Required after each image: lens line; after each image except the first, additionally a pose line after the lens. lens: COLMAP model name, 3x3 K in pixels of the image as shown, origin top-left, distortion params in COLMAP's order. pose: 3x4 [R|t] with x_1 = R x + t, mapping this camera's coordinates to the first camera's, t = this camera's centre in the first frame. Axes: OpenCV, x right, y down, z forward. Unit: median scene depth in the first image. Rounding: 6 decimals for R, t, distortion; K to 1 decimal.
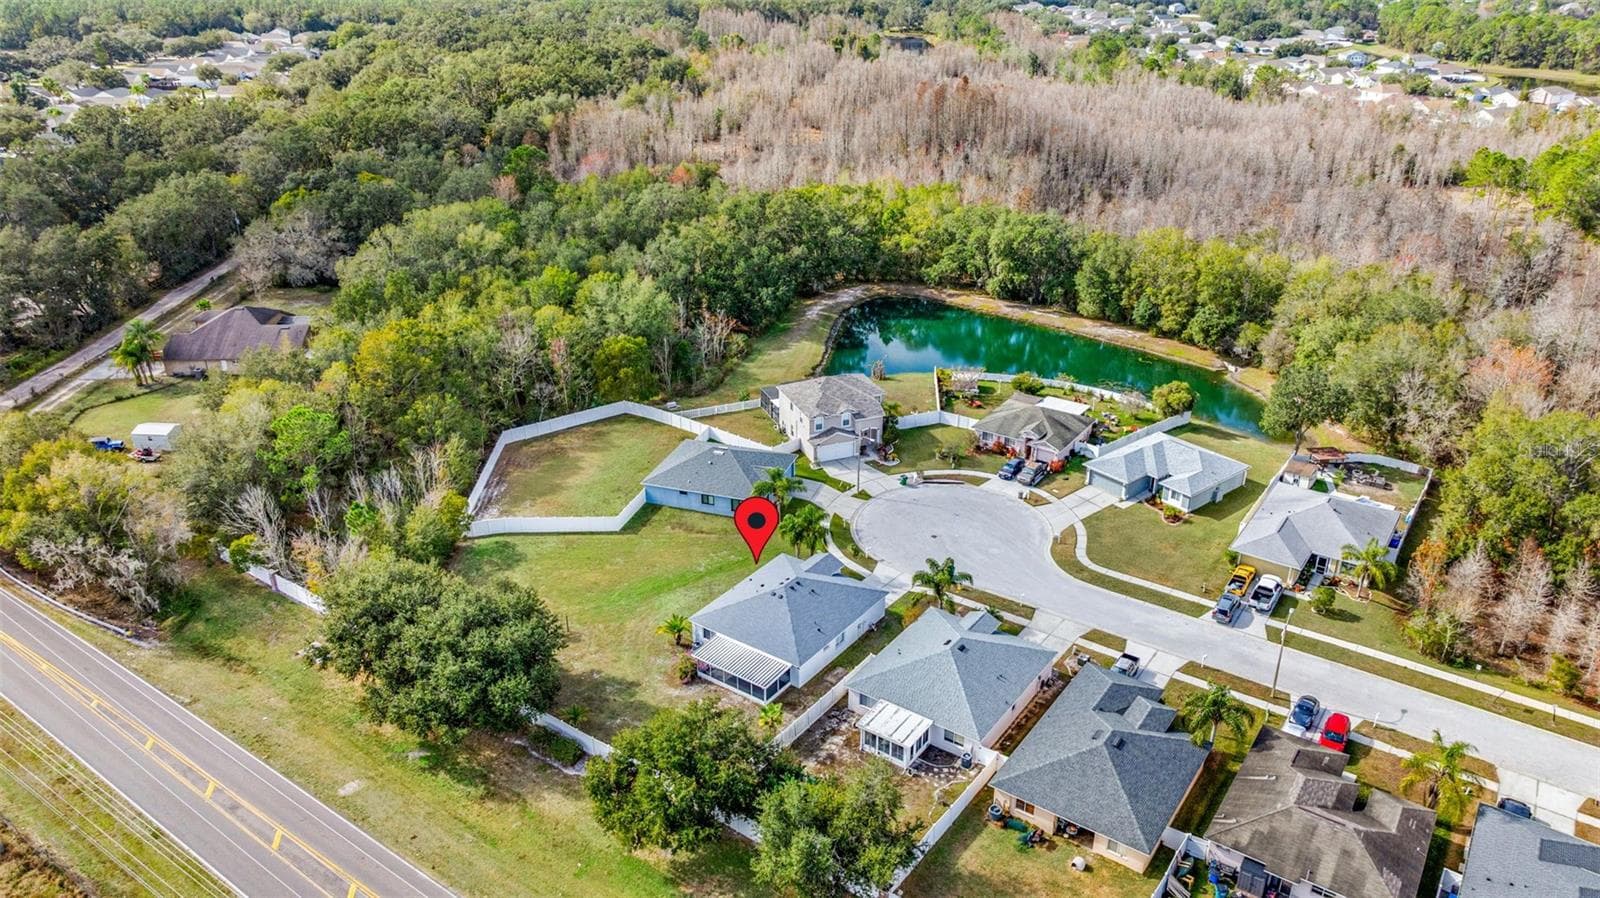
lens RADIAL K [[1110.7, 0, 825.6], [0, 1110.7, 442.1], [0, 0, 1]] dist [0.001821, 0.006097]
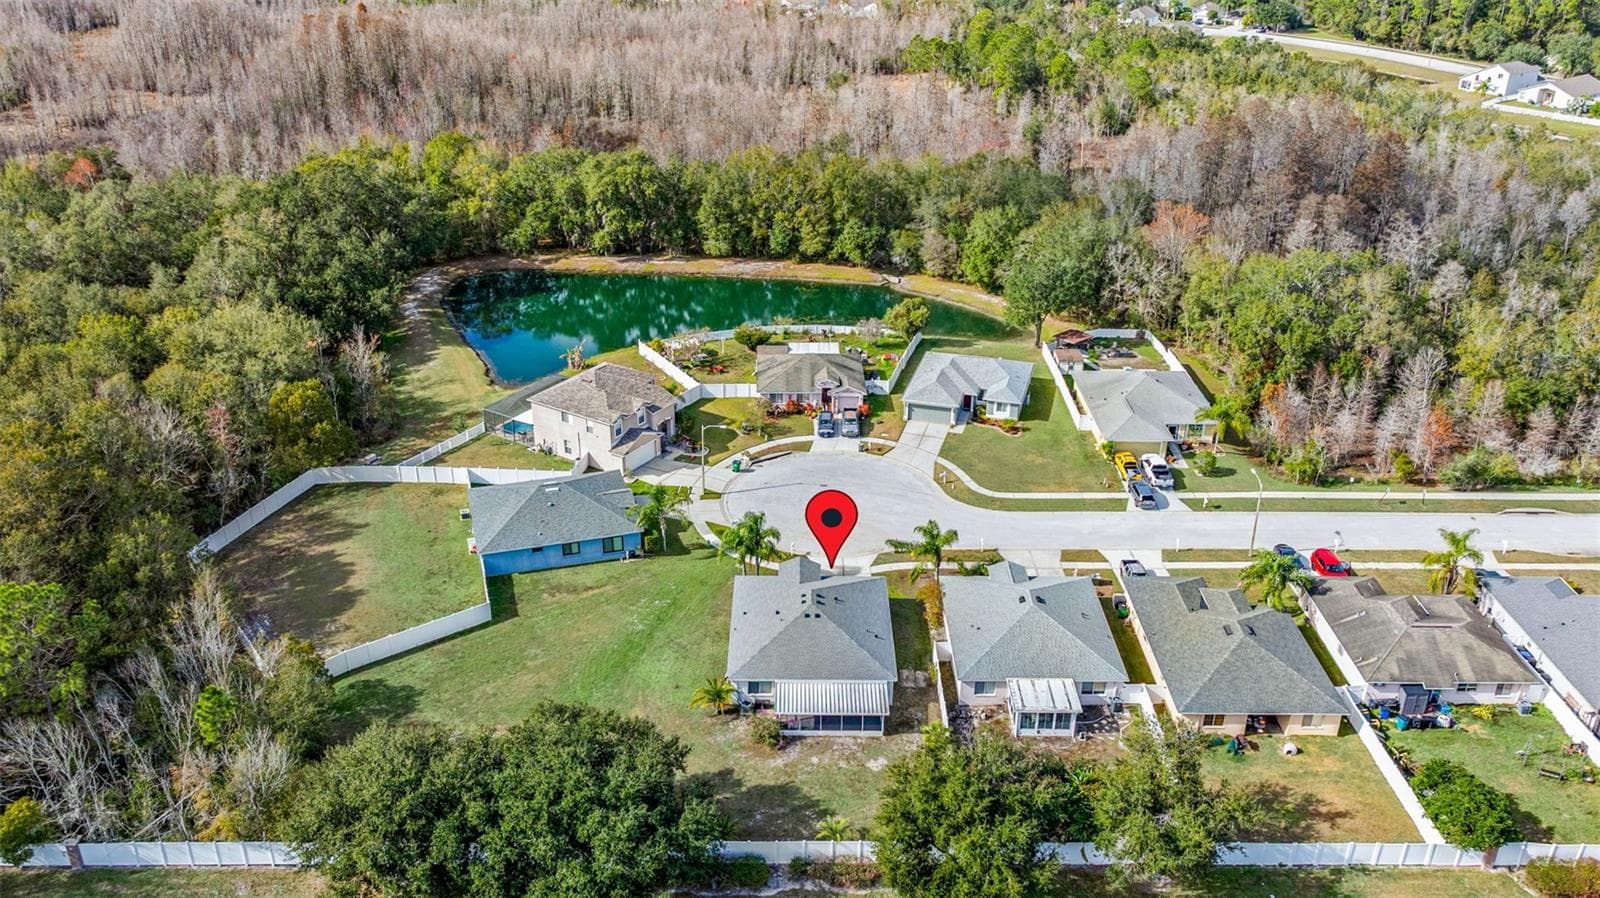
lens RADIAL K [[1271.3, 0, 800.0], [0, 1271.3, 449.0], [0, 0, 1]] dist [-0.000826, 0.002876]
pose [[0.828622, -0.249455, 0.501157, -0.341261], [0.236117, 0.967440, 0.091152, -0.051248], [-0.507577, 0.042801, 0.860542, 0.111662]]
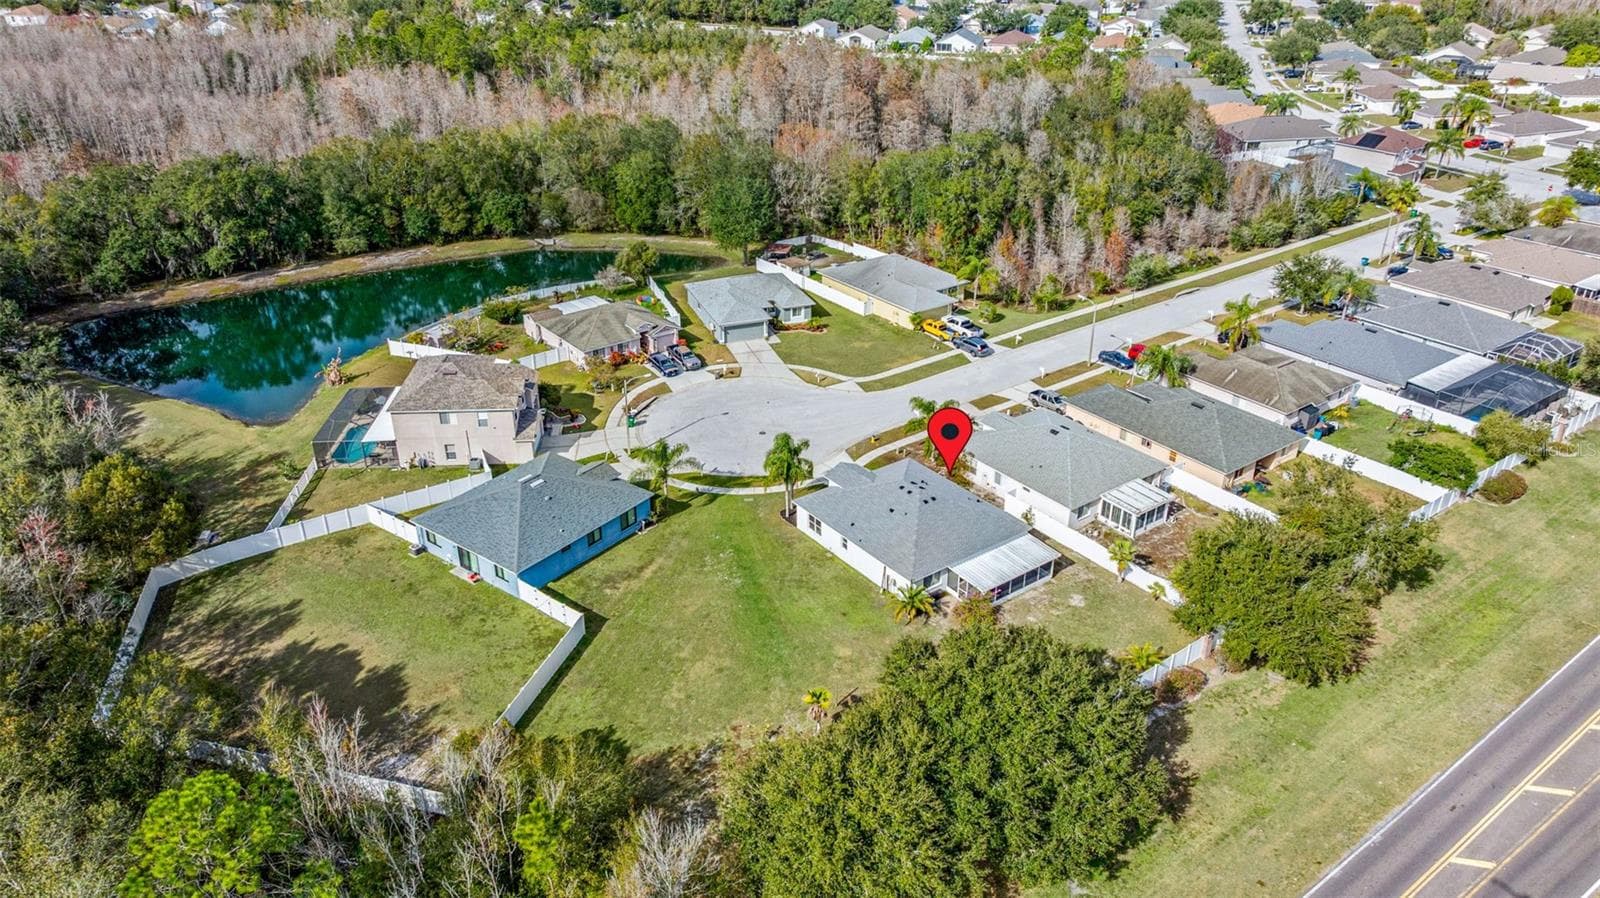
lens RADIAL K [[1075.2, 0, 800.0], [0, 1075.2, 449.0], [0, 0, 1]] dist [-0.001438, 0.001988]
pose [[0.339344, -0.447788, 0.827243, -0.506781], [0.394271, 0.866157, 0.307118, -0.130831], [-0.854047, 0.221940, 0.470475, 0.462296]]
